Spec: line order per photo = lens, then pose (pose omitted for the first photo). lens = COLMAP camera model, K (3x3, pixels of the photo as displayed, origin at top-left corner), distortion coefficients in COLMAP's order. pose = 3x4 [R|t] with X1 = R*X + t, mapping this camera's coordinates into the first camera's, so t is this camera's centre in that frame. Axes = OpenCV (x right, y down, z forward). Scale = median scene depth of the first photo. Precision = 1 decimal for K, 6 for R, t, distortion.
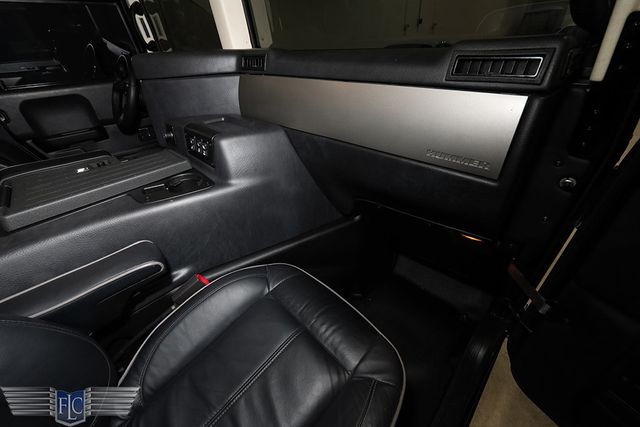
lens RADIAL K [[255.9, 0, 322.6], [0, 255.9, 211.9], [0, 0, 1]] dist [0.000622, 0.000023]
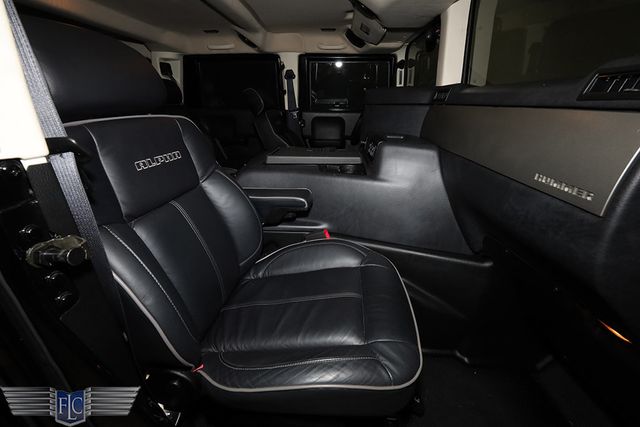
lens RADIAL K [[255.9, 0, 322.6], [0, 255.9, 211.9], [0, 0, 1]] dist [0.000622, 0.000023]
pose [[0.660207, 0.340366, -0.669535, 0.317051], [-0.443325, 0.896171, 0.018431, 0.113685], [0.606291, 0.284653, 0.742552, -0.057638]]
